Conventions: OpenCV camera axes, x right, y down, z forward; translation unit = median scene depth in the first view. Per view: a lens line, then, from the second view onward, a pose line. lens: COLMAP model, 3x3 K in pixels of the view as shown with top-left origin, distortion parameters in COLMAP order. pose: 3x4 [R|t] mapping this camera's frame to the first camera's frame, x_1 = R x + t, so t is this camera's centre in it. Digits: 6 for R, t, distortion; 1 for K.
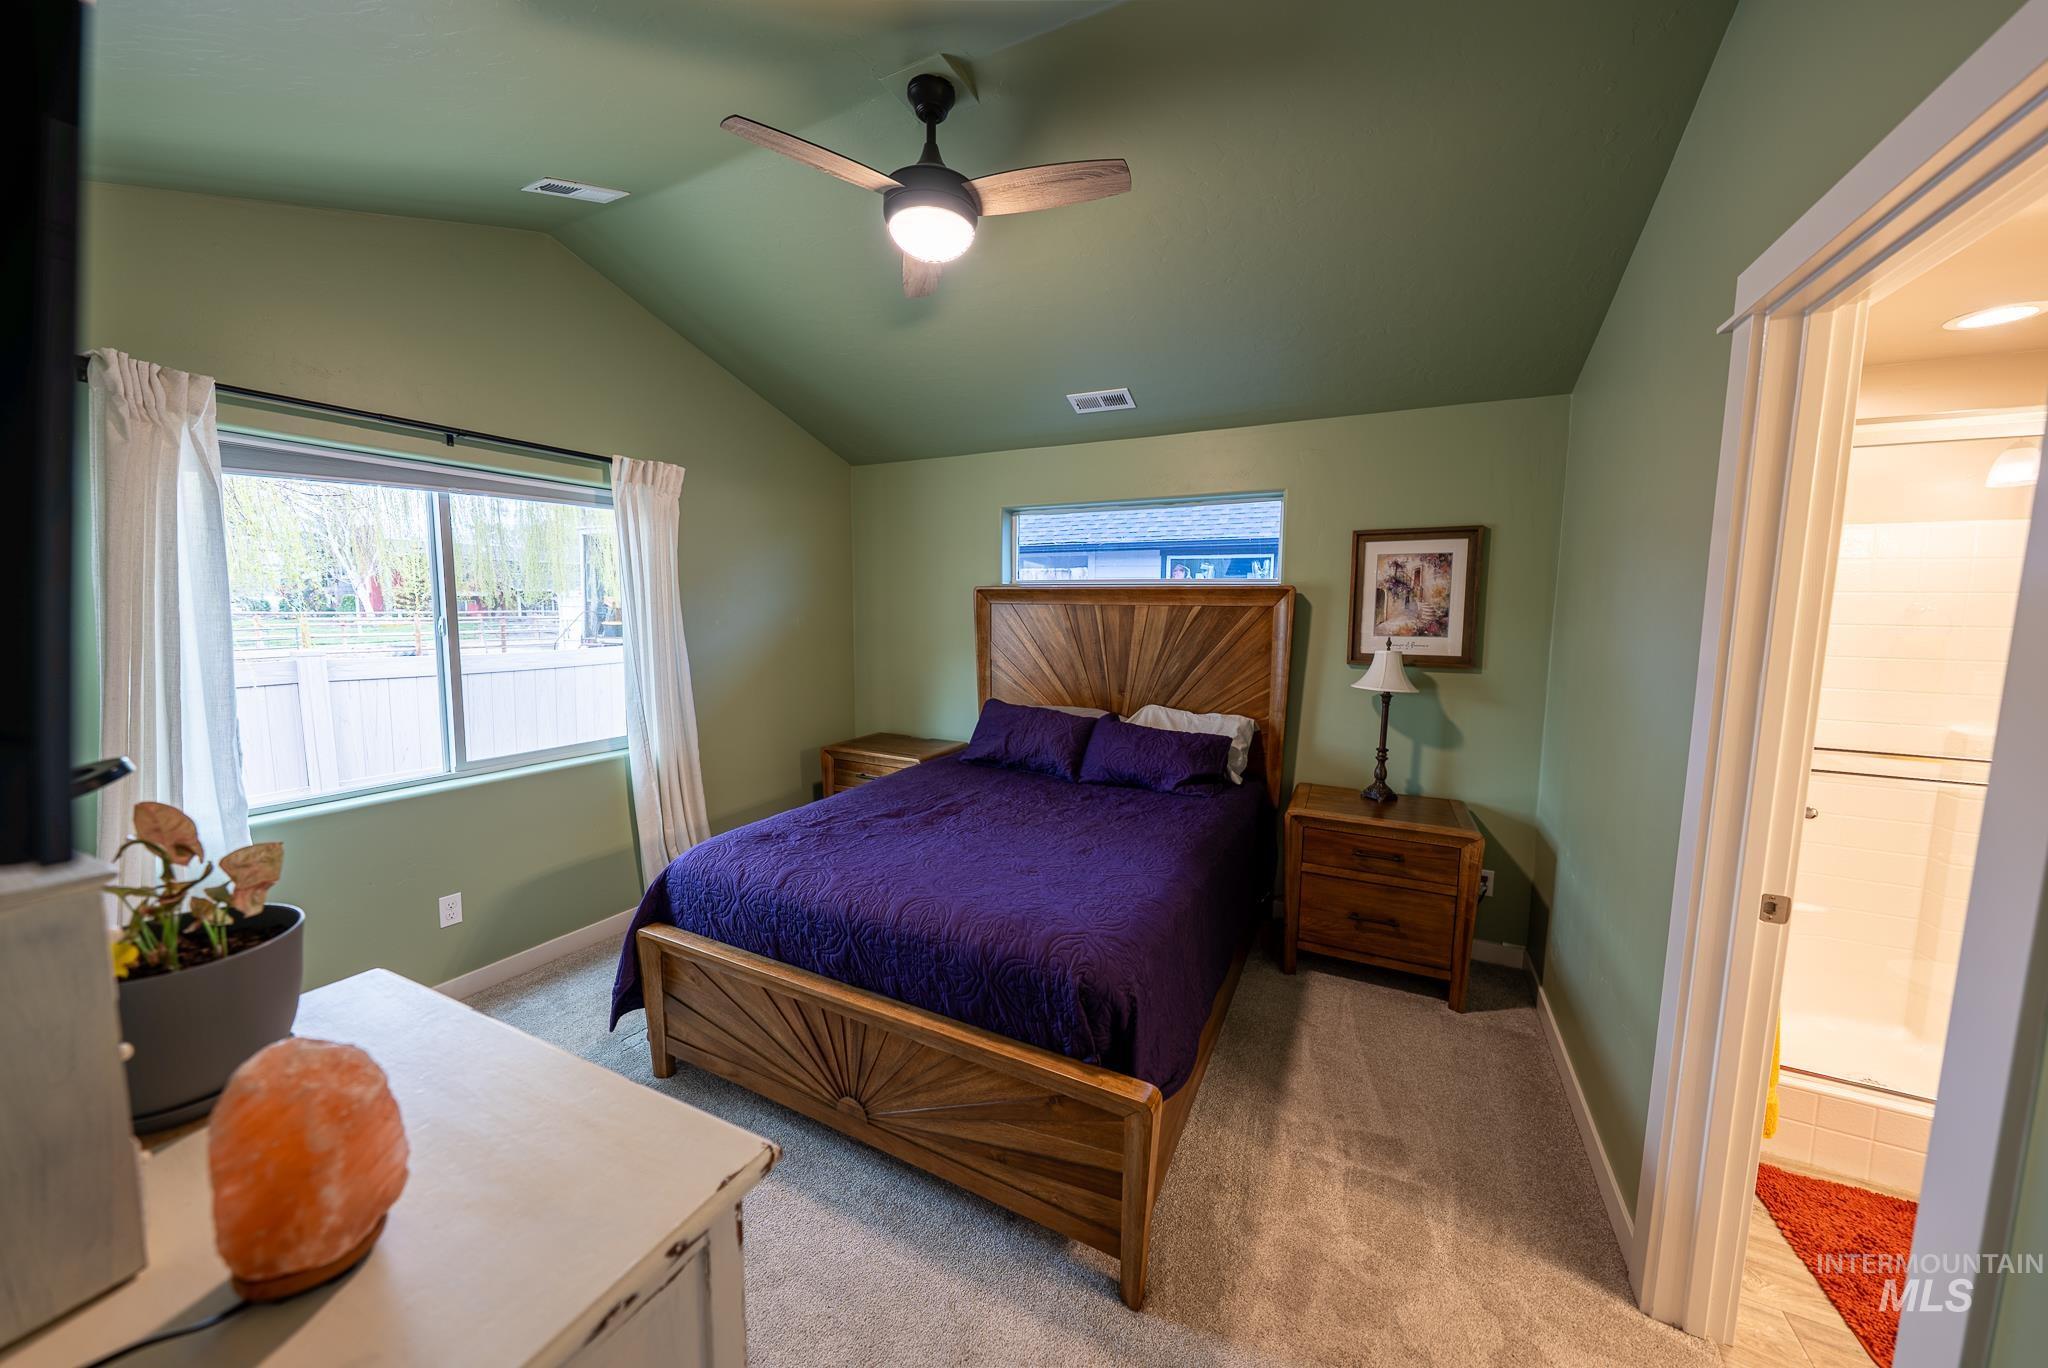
lens RADIAL K [[705.7, 0, 1016.9], [0, 705.7, 678.3], [0, 0, 1]] dist [-0.002619, 0.000170]
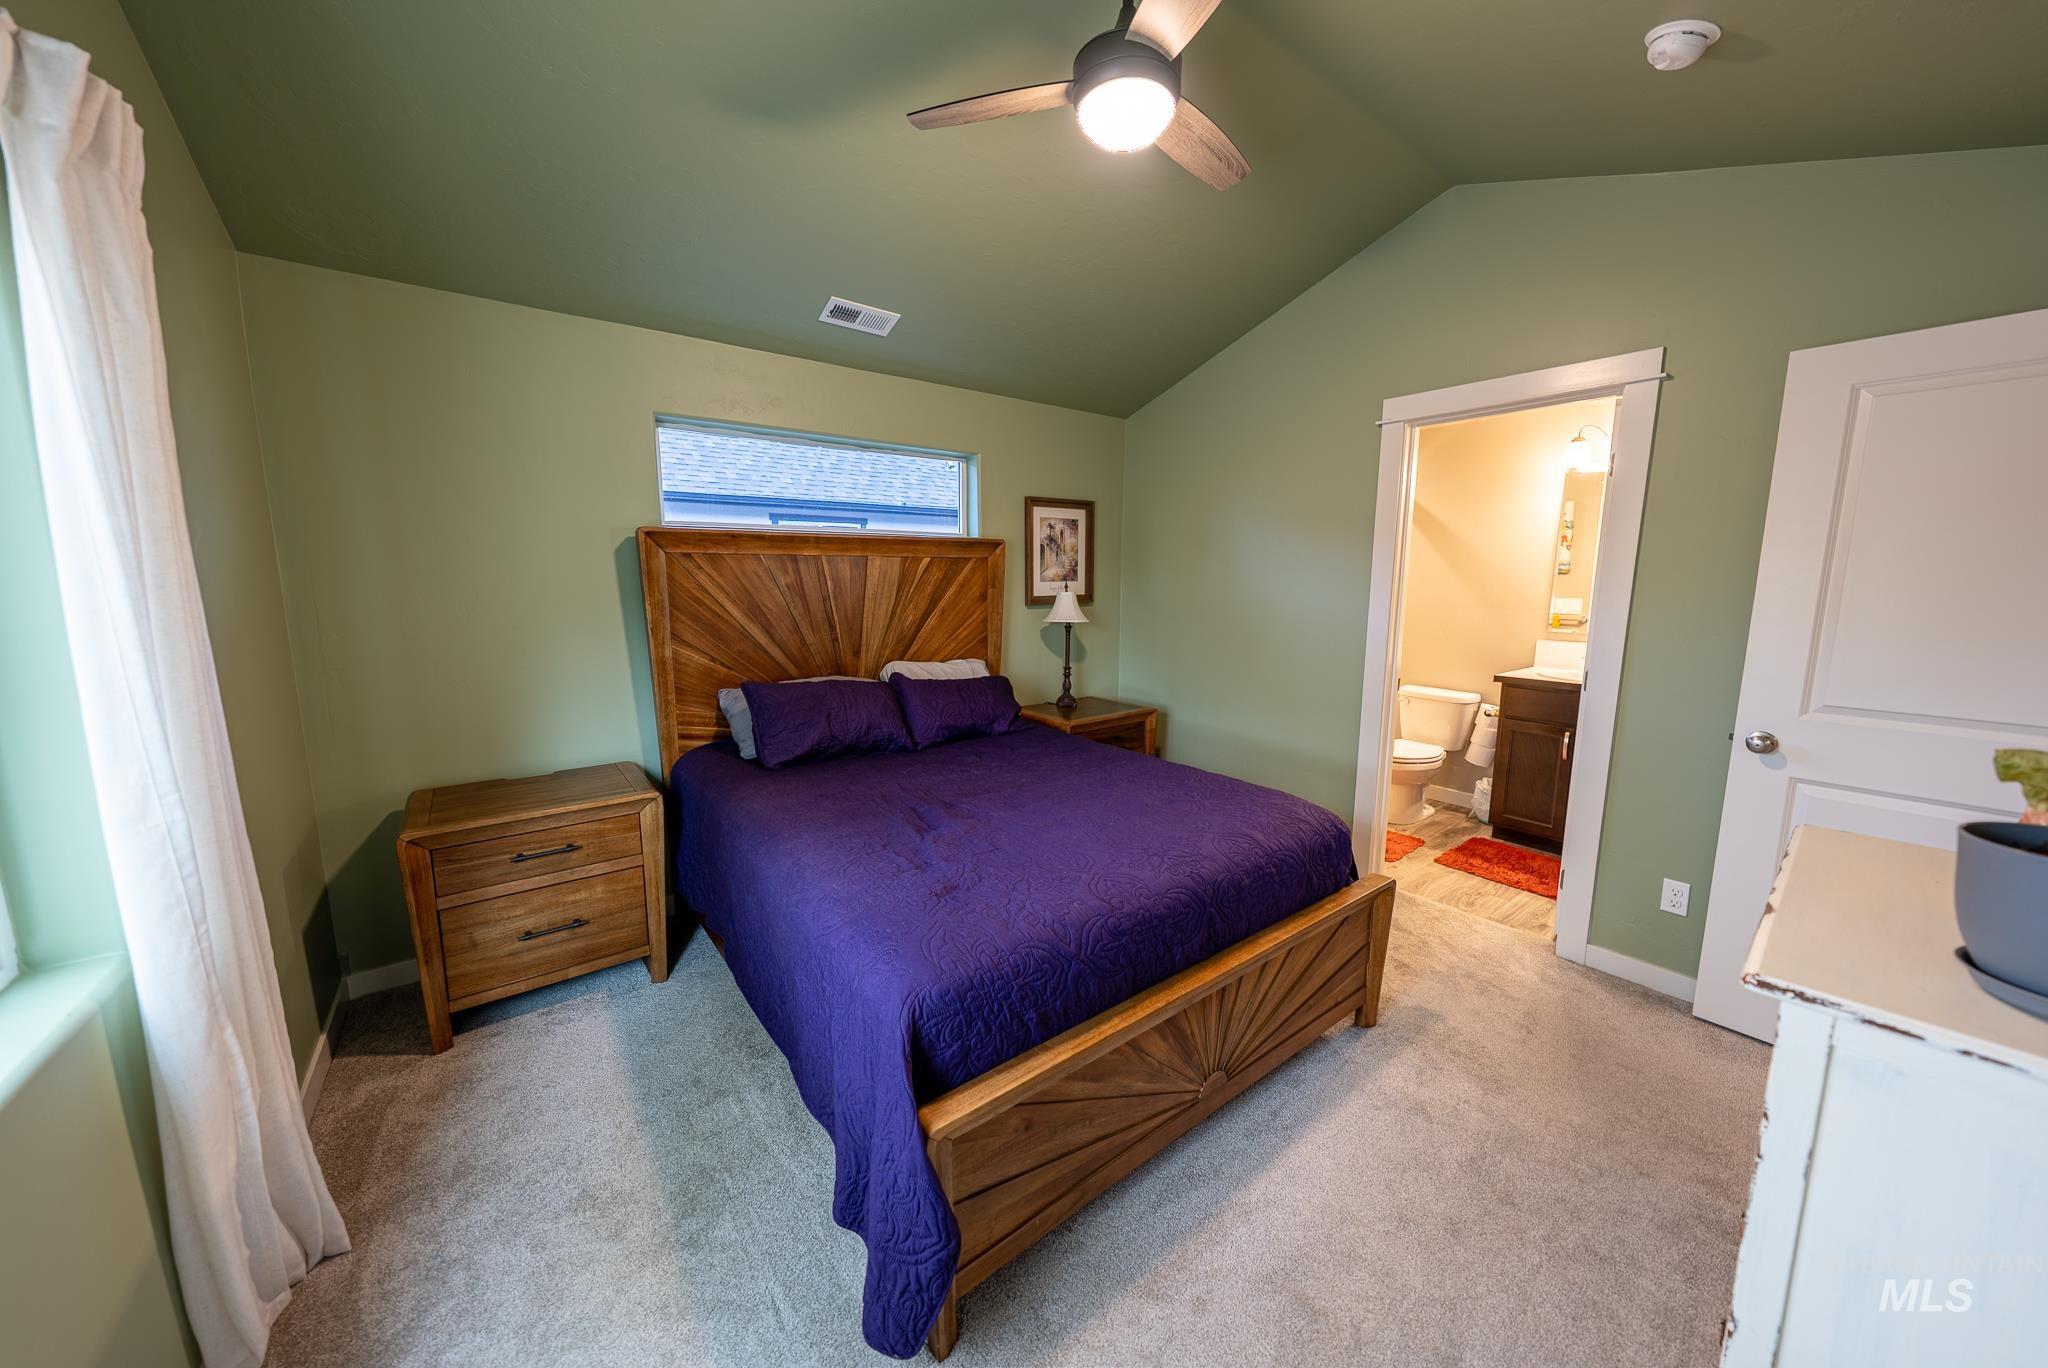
lens RADIAL K [[705.7, 0, 1022.3], [0, 705.7, 686.4], [0, 0, 1]] dist [-0.002619, 0.000170]
pose [[0.421486, -0.152788, 0.893871, -0.686733], [0.094381, 0.987742, 0.124330, -0.035911], [-0.901910, 0.031961, 0.430740, 0.497264]]
